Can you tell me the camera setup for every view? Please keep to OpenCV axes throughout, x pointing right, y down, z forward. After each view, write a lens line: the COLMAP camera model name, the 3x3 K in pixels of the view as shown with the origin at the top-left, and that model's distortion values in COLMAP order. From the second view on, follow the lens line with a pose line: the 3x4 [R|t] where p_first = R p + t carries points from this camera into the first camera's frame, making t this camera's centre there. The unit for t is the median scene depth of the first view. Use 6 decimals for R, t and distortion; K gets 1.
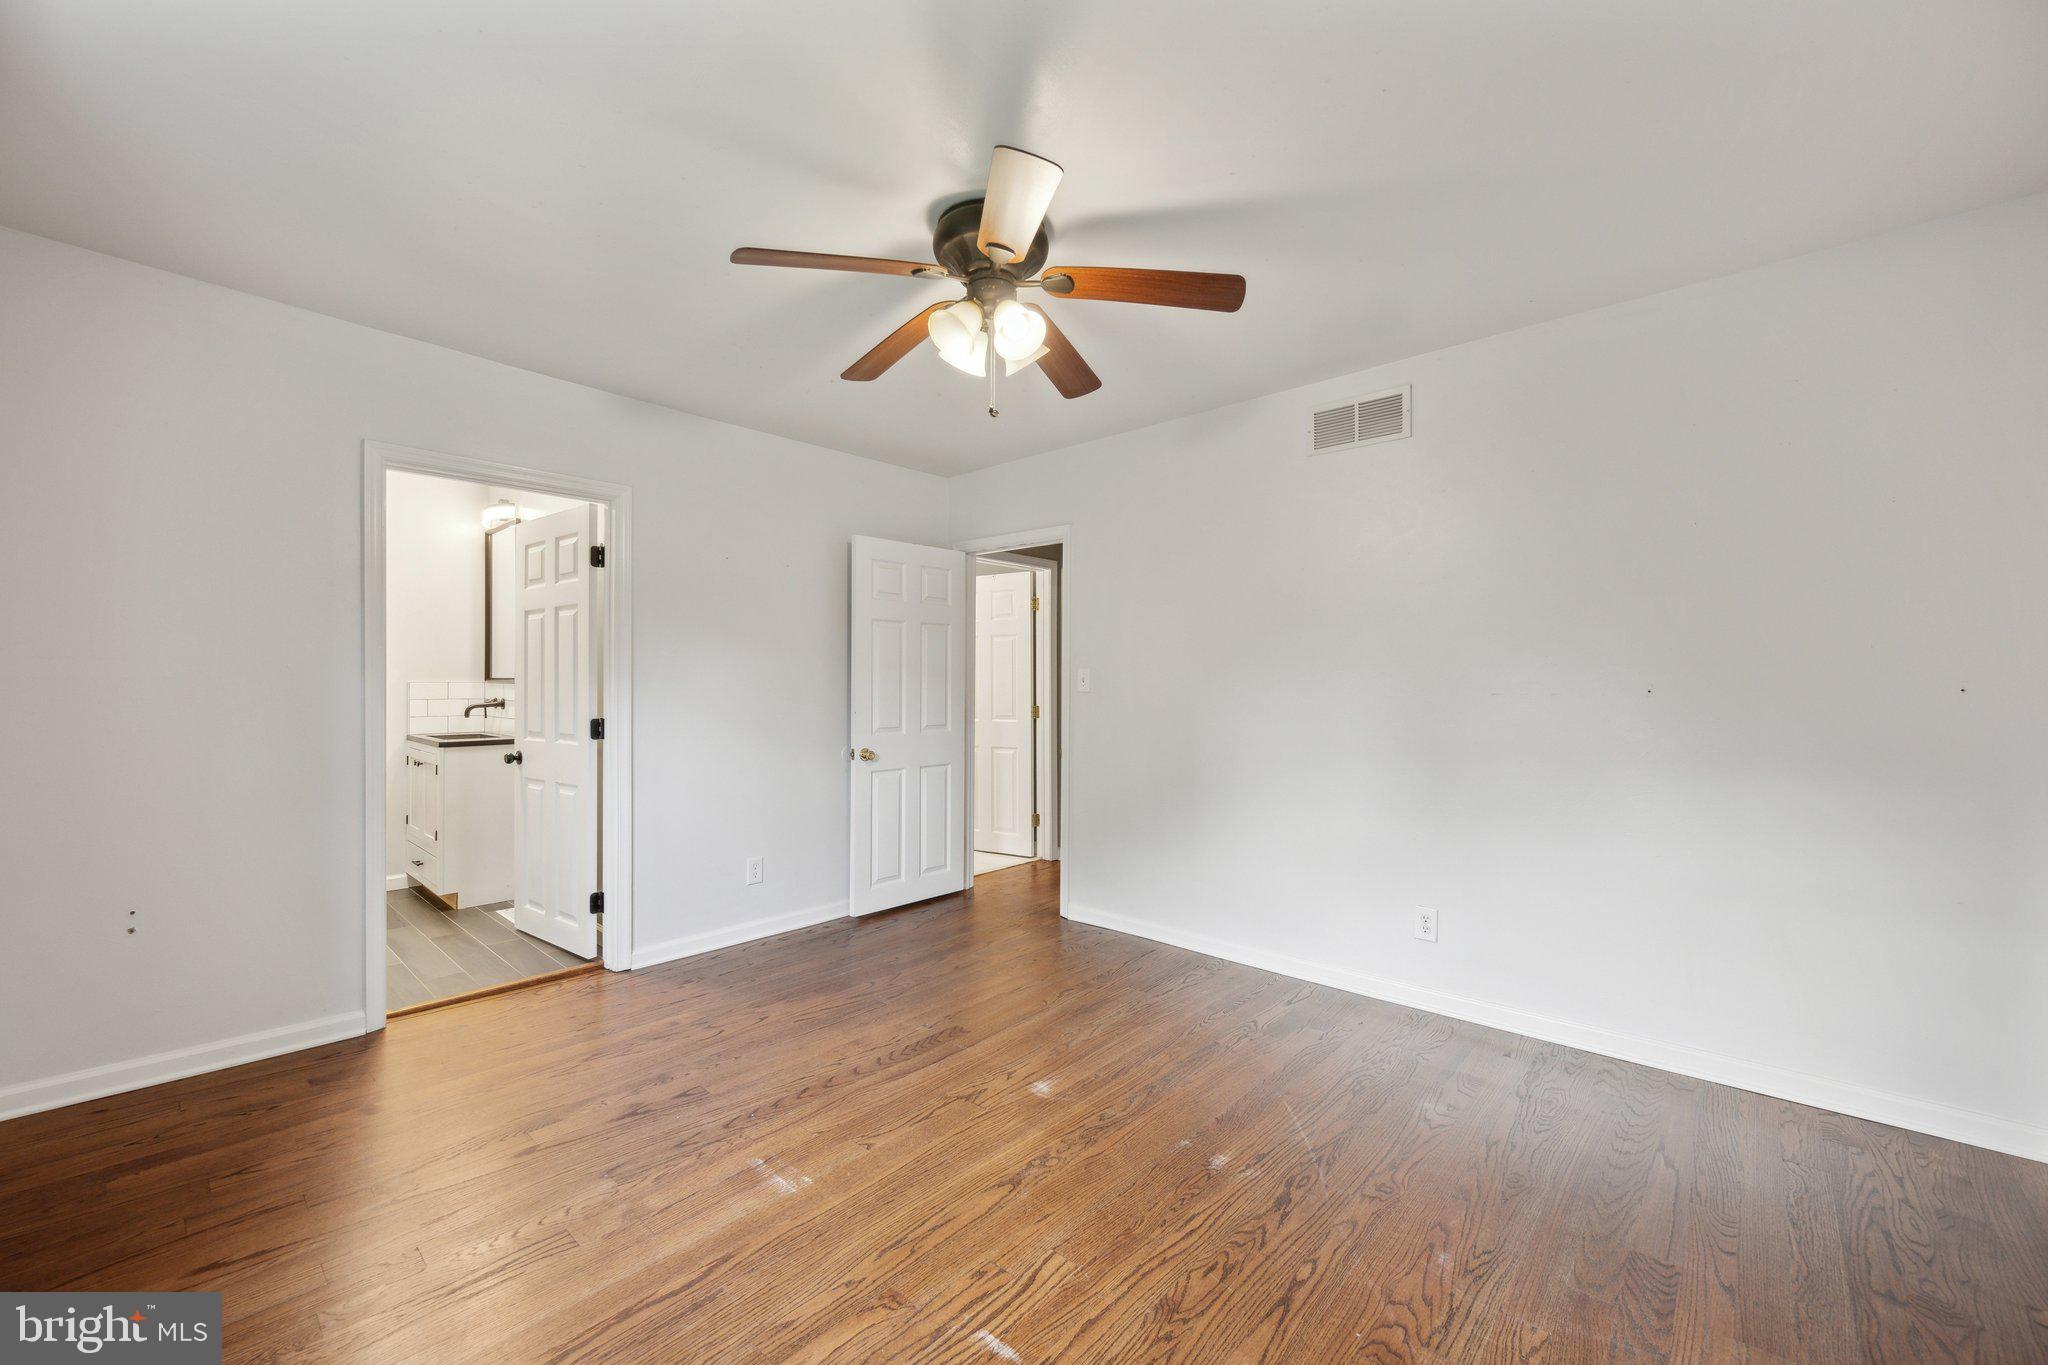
lens RADIAL K [[807.0, 0, 1025.1], [0, 807.0, 680.5], [0, 0, 1]] dist [-0.001369, -0.000017]
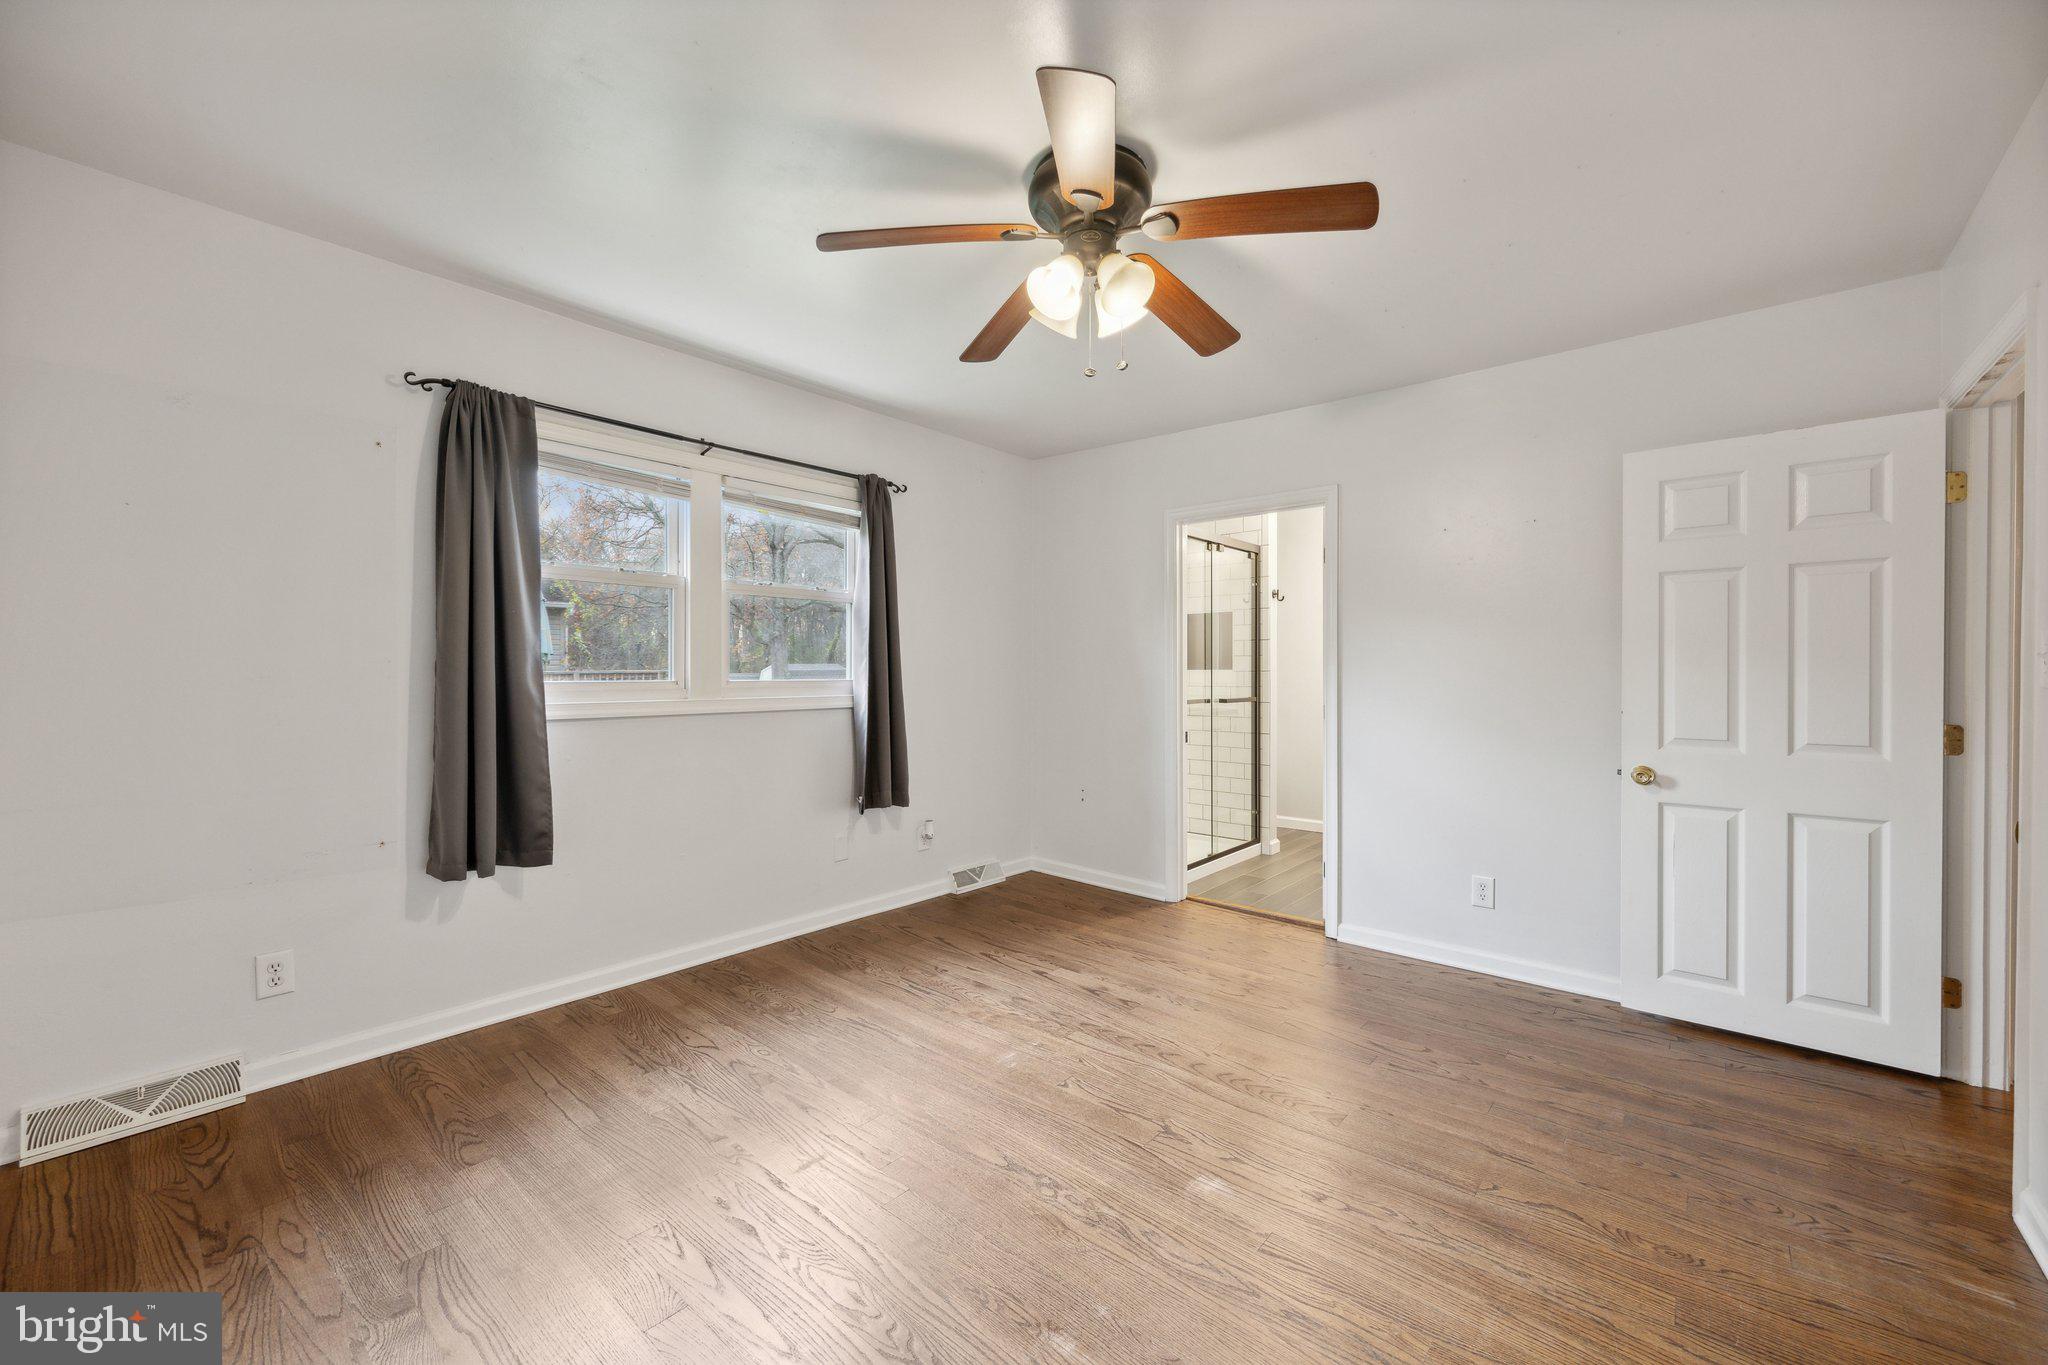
lens RADIAL K [[807.0, 0, 1025.1], [0, 807.0, 680.5], [0, 0, 1]] dist [-0.001369, -0.000017]
pose [[0.031655, 0.012066, -0.999426, 0.755885], [0.000559, 0.999927, 0.012090, 0.006959], [0.999499, -0.000941, 0.031646, 0.764105]]
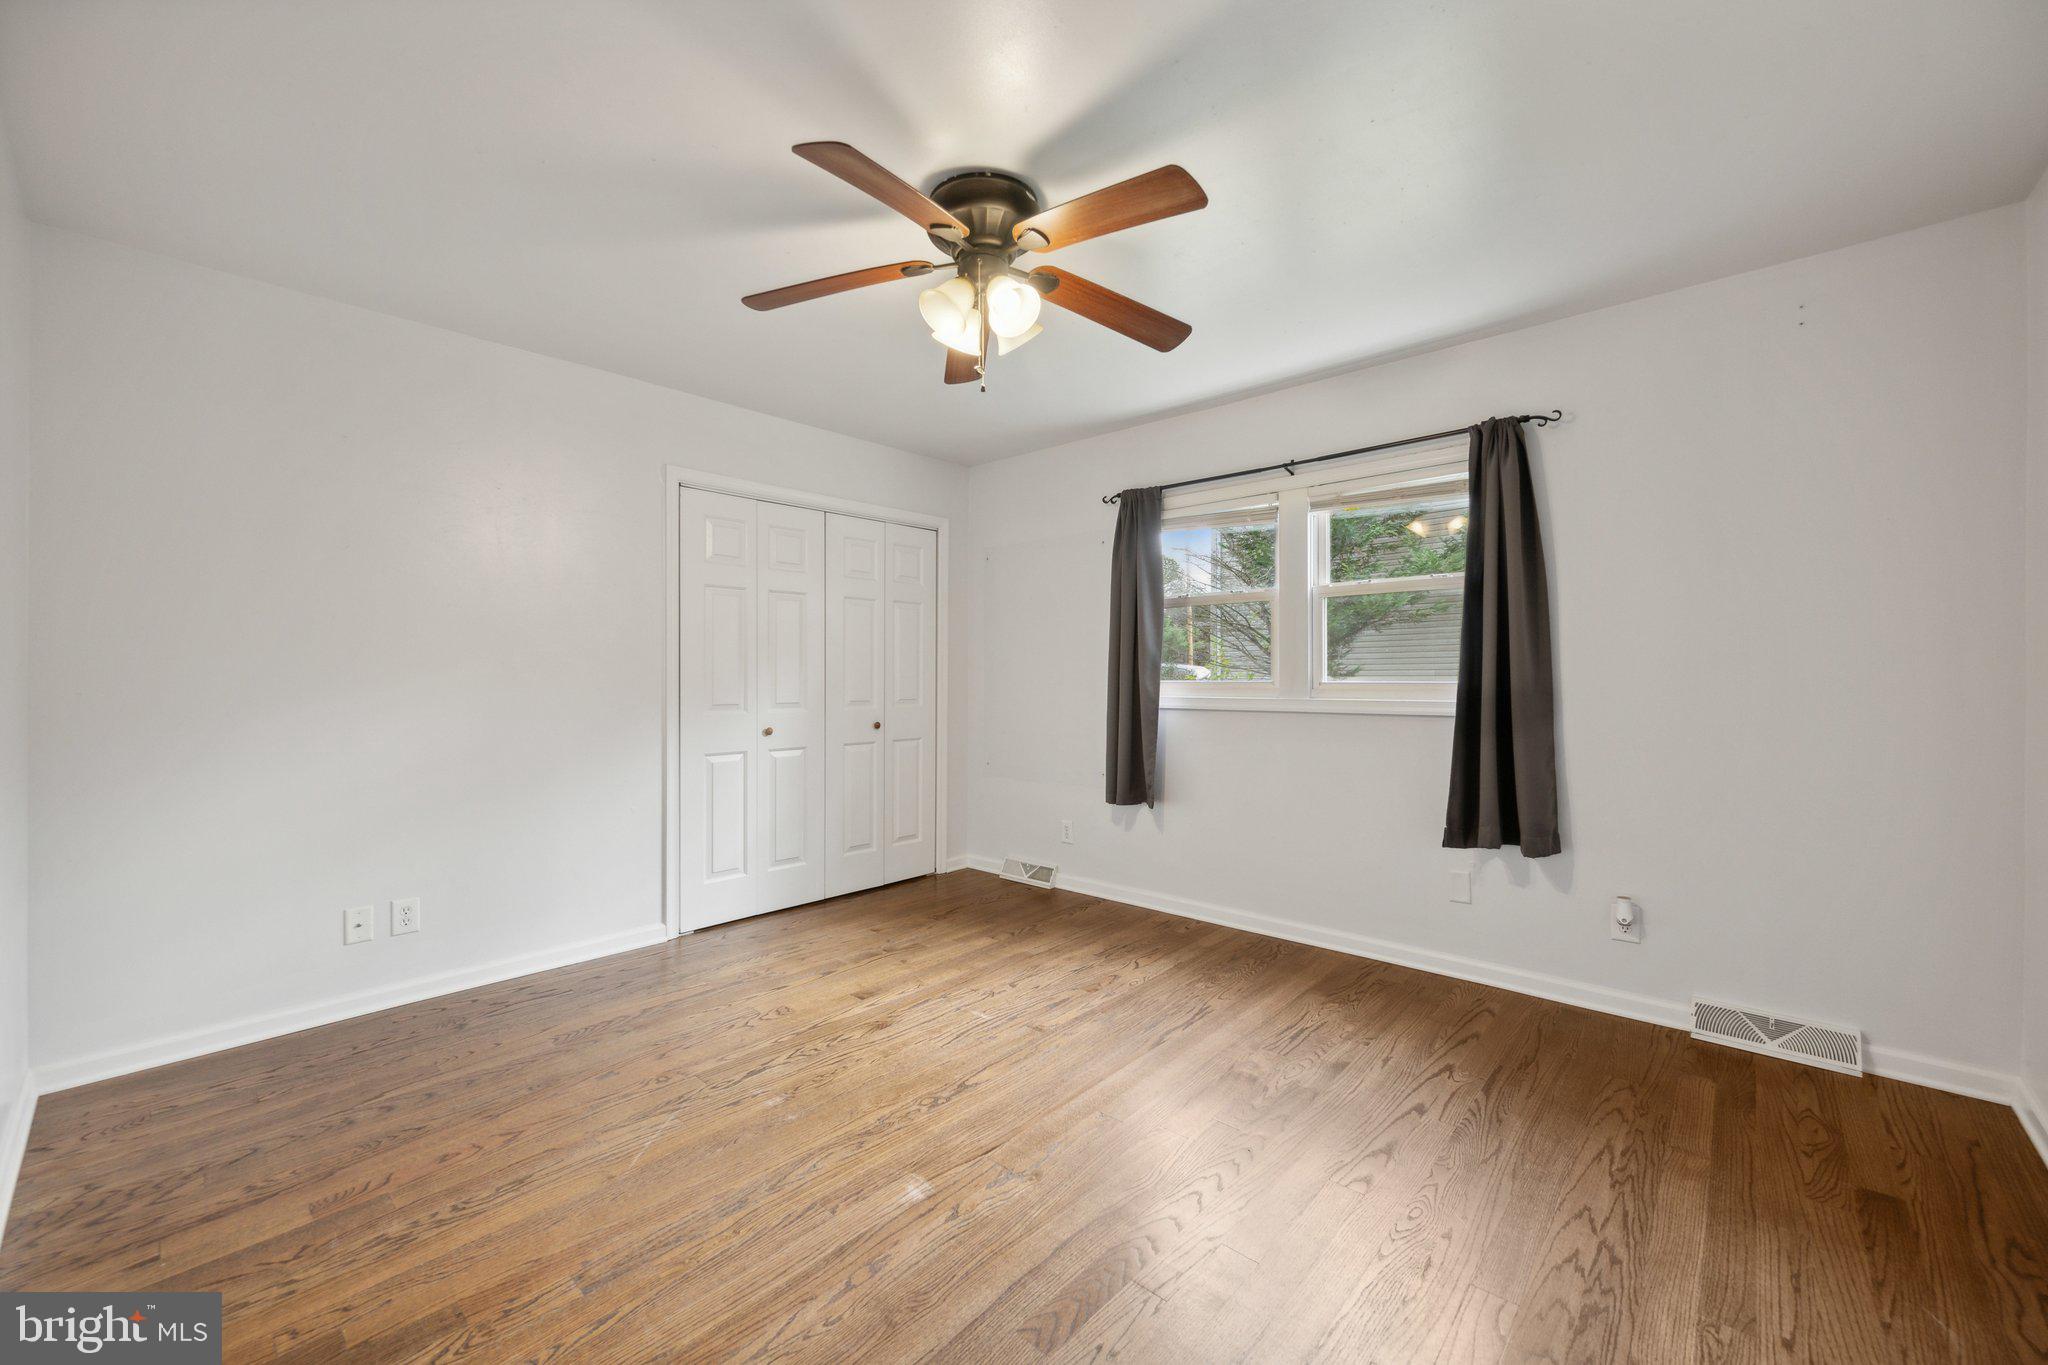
lens RADIAL K [[807.0, 0, 1025.1], [0, 807.0, 680.5], [0, 0, 1]] dist [-0.001369, -0.000017]
pose [[-0.999994, 0.002713, -0.001927, -0.080077], [0.002713, 0.999996, -0.000213, 0.019558], [0.001927, -0.000218, -0.999998, 1.694341]]
